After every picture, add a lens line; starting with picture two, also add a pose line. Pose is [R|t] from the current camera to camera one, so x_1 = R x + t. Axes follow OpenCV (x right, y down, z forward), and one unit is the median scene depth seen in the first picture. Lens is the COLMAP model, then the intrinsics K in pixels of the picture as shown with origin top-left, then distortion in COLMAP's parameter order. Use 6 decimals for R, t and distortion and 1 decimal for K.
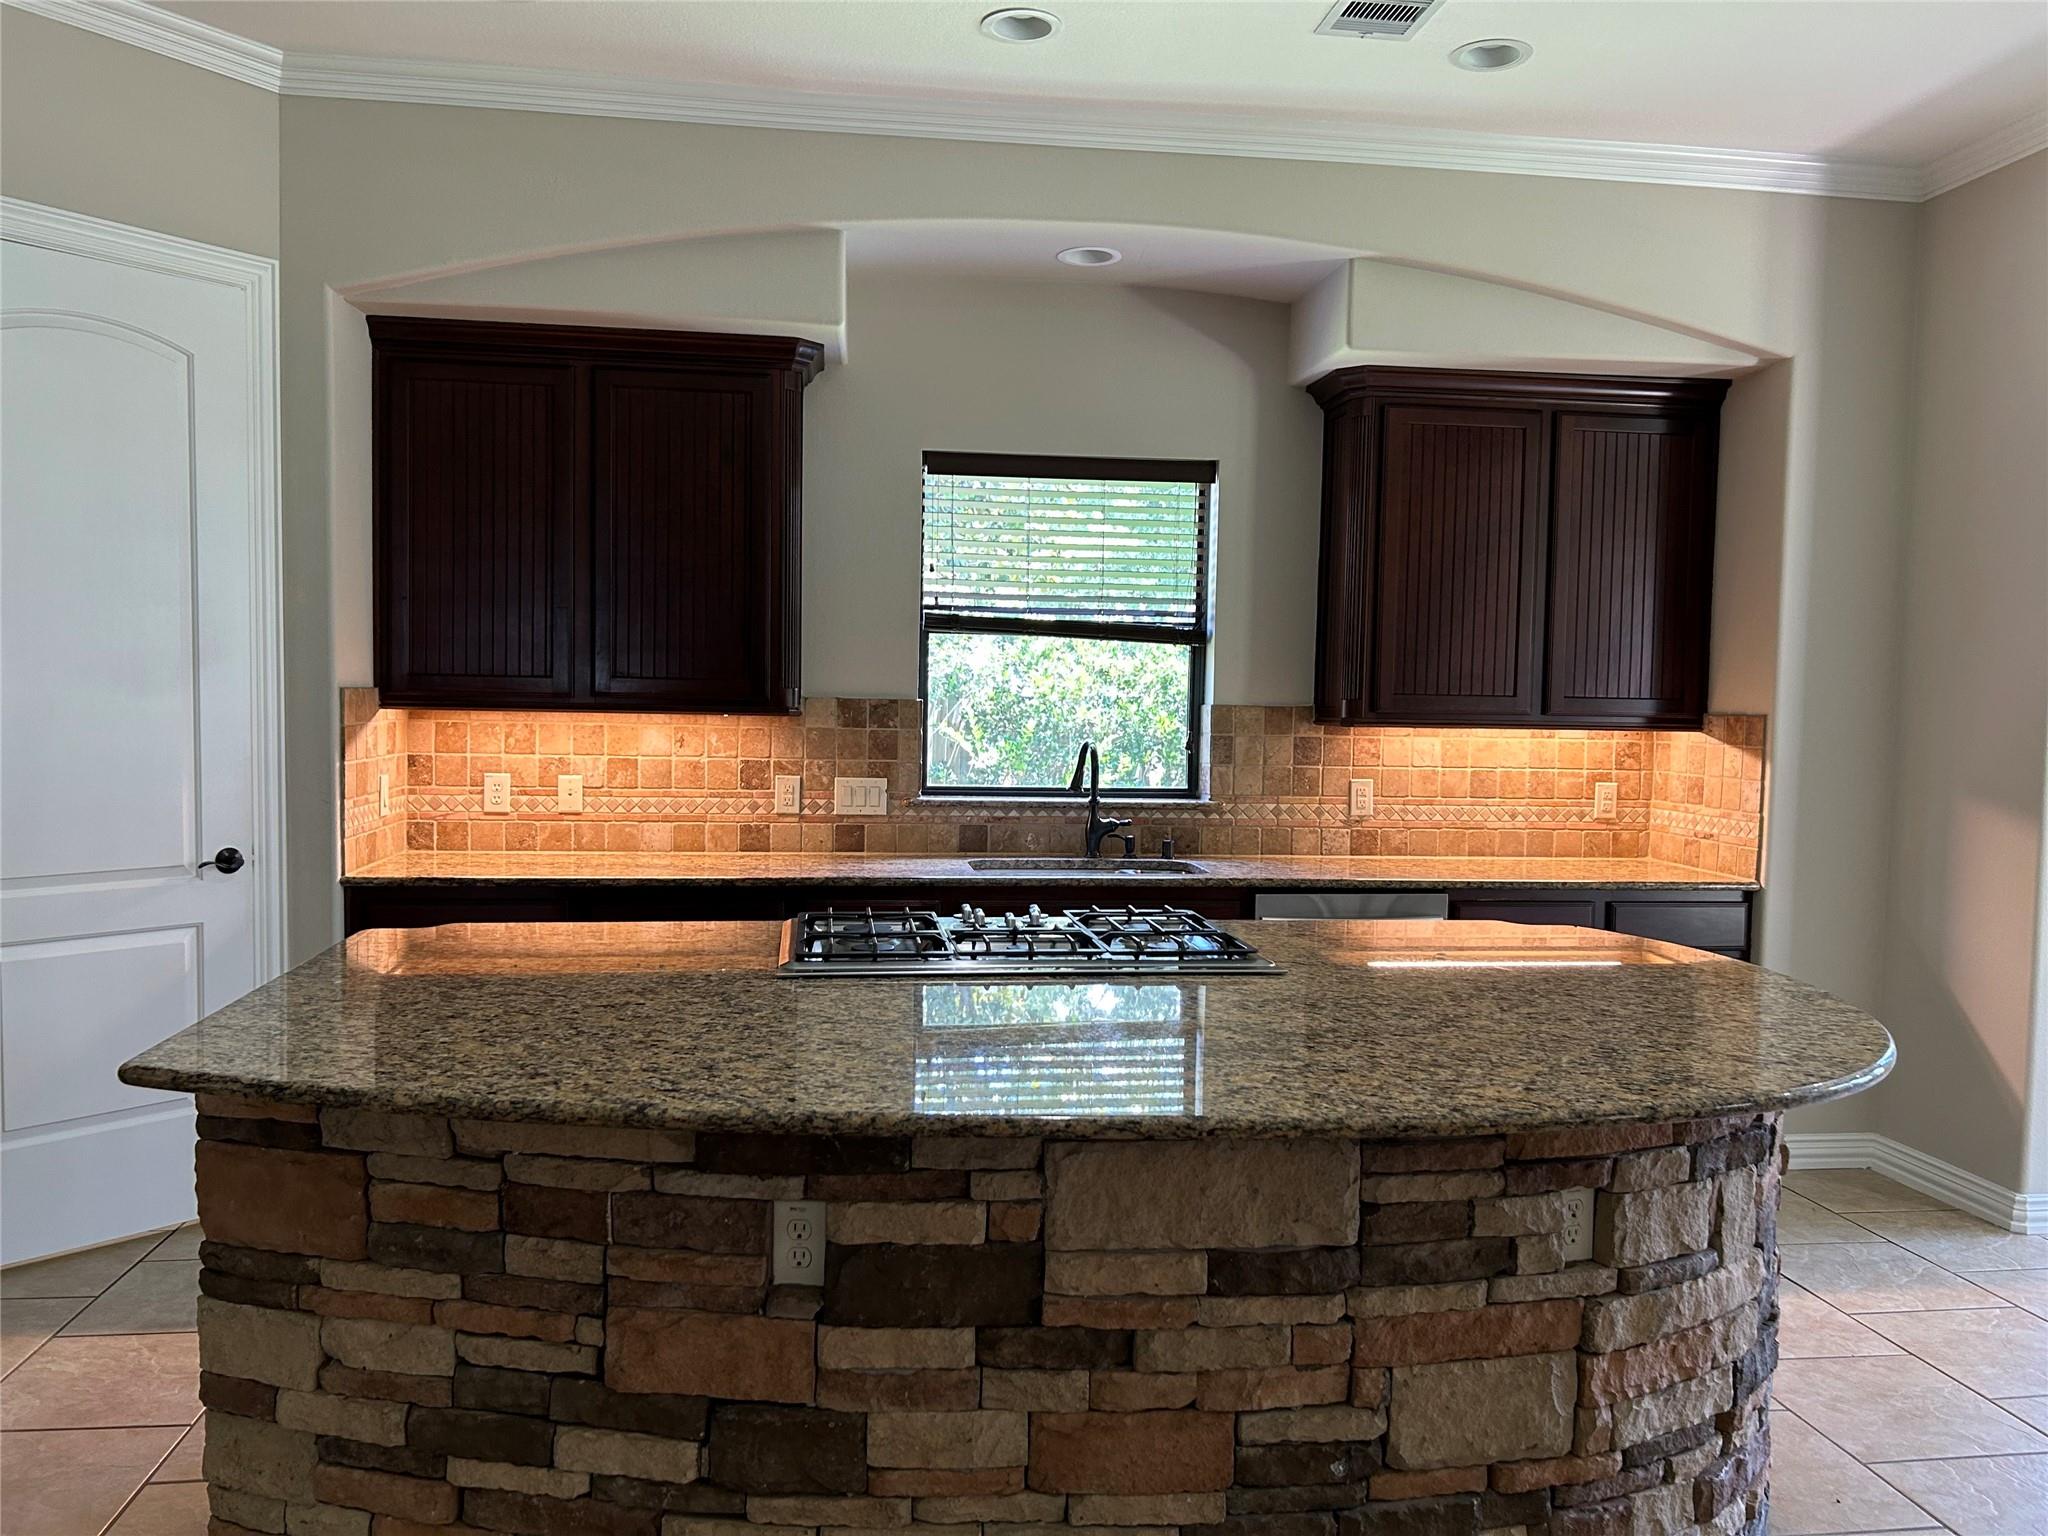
lens RADIAL K [[1547.9, 0, 1017.0], [0, 1547.9, 779.0], [0, 0, 1]] dist [0.056776, -0.058973]
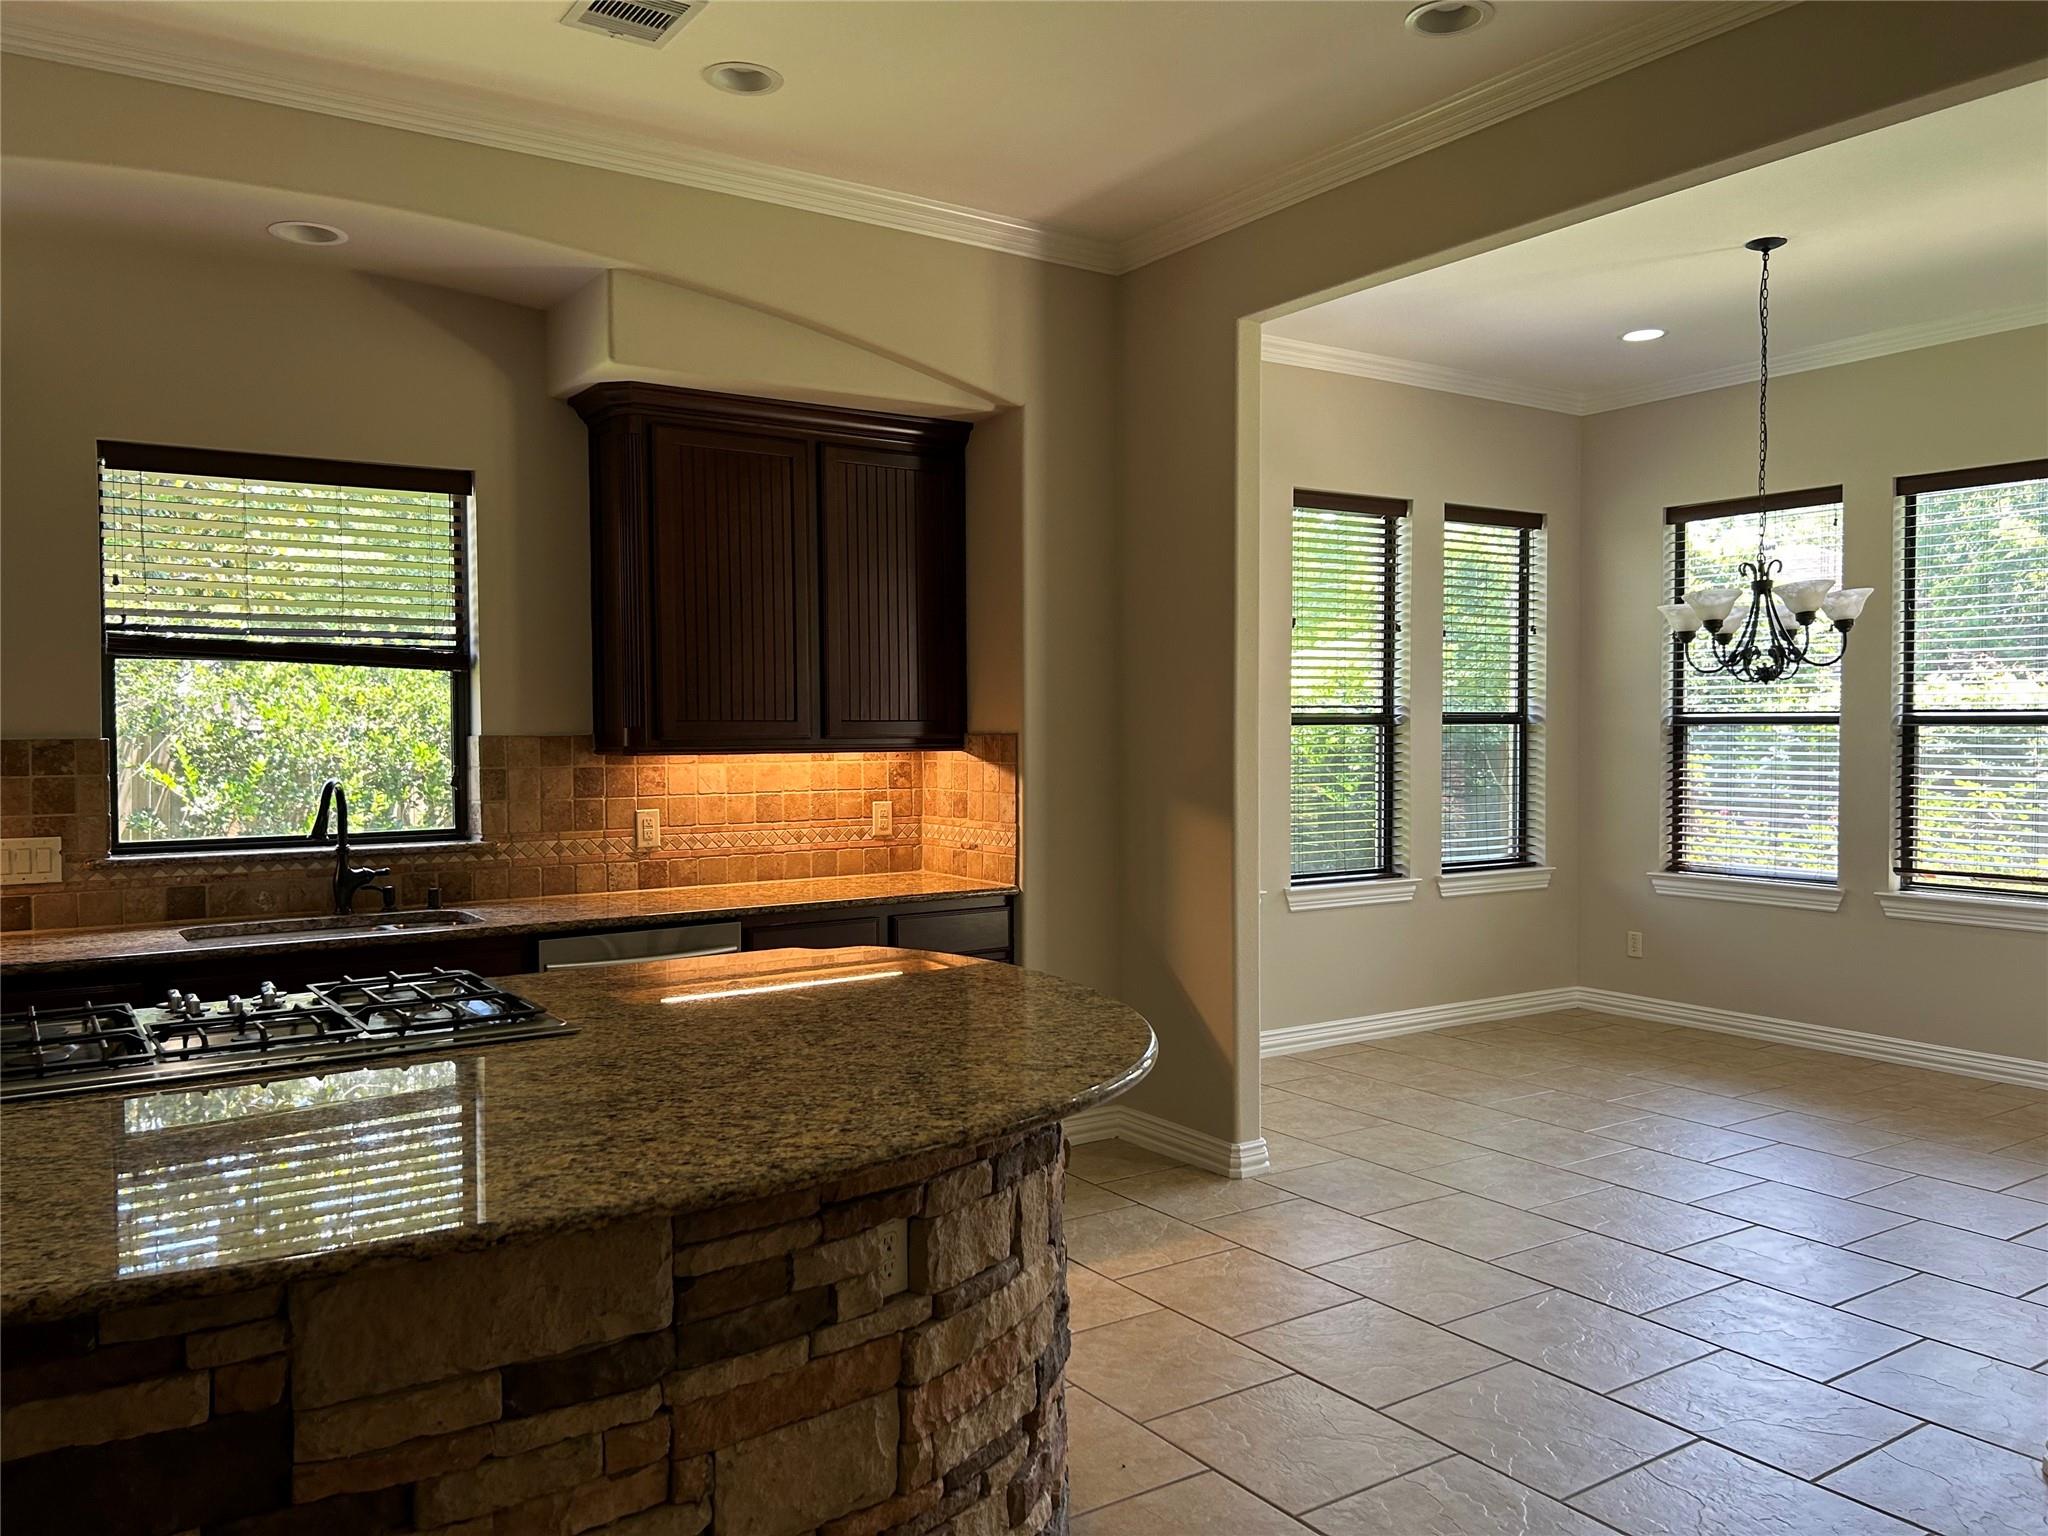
lens RADIAL K [[1547.9, 0, 1021.1], [0, 1547.9, 772.4], [0, 0, 1]] dist [0.056776, -0.058973]
pose [[0.895419, -0.037194, 0.443669, 0.005567], [0.046169, 0.998889, -0.009440, -0.005577], [-0.442825, 0.028937, 0.896141, 0.059895]]
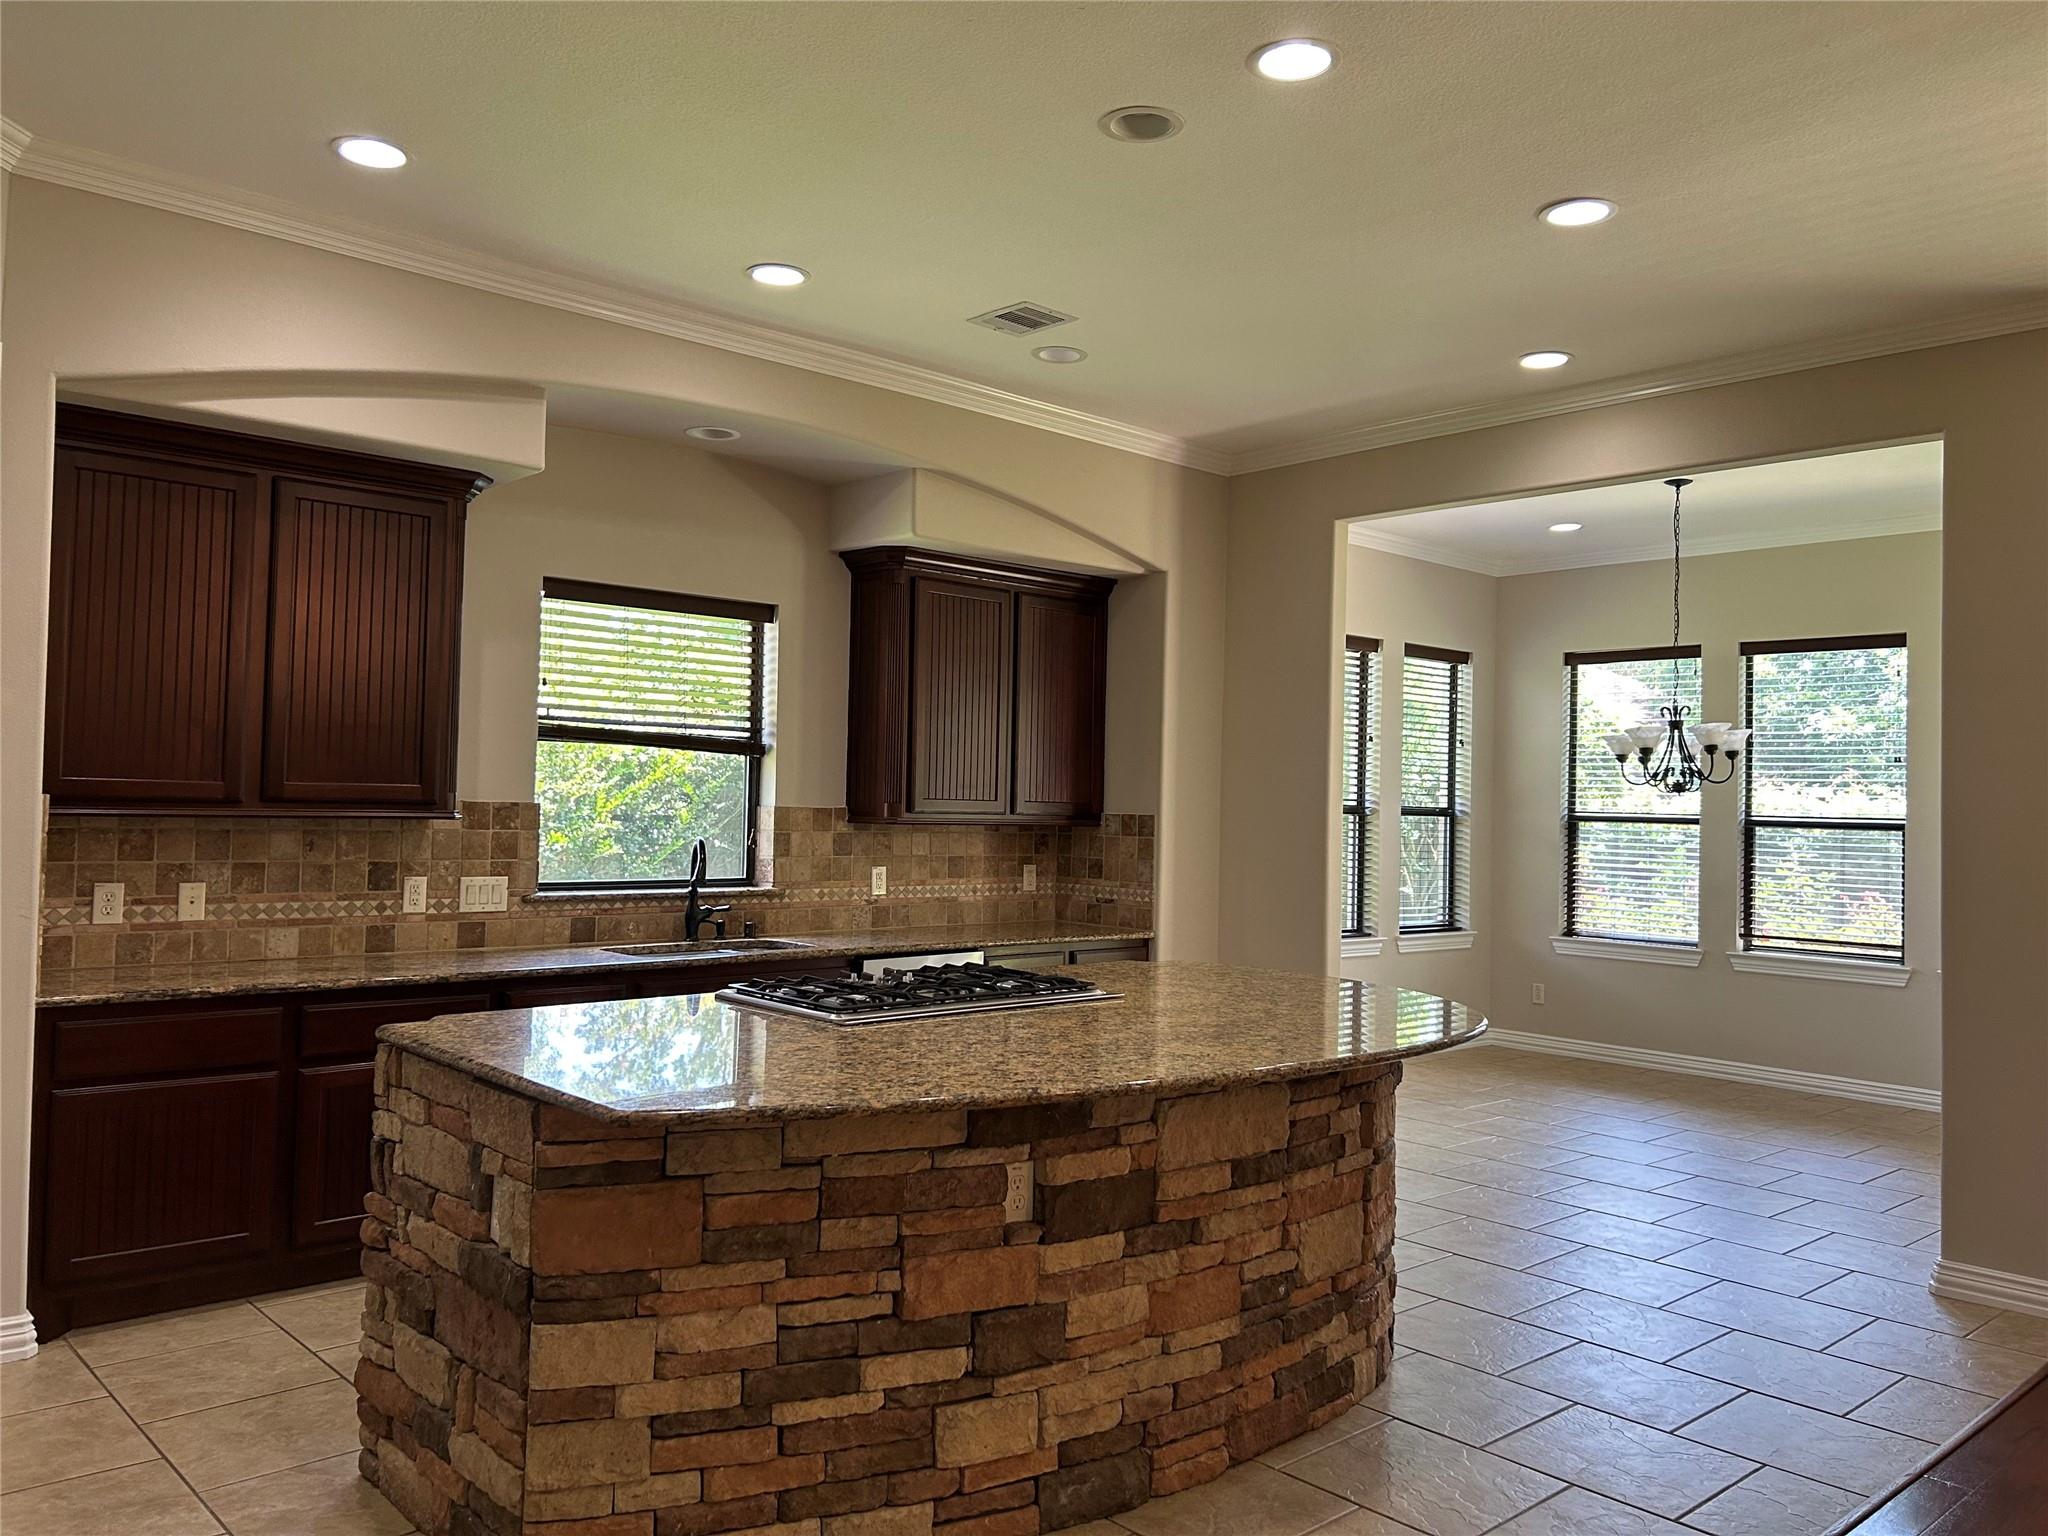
lens RADIAL K [[1547.9, 0, 1020.9], [0, 1547.9, 756.1], [0, 0, 1]] dist [0.056776, -0.058973]
pose [[0.820490, 0.017591, 0.571390, -0.713407], [0.023717, 0.997618, -0.064770, -0.009286], [-0.571169, 0.066694, 0.818119, -0.153681]]
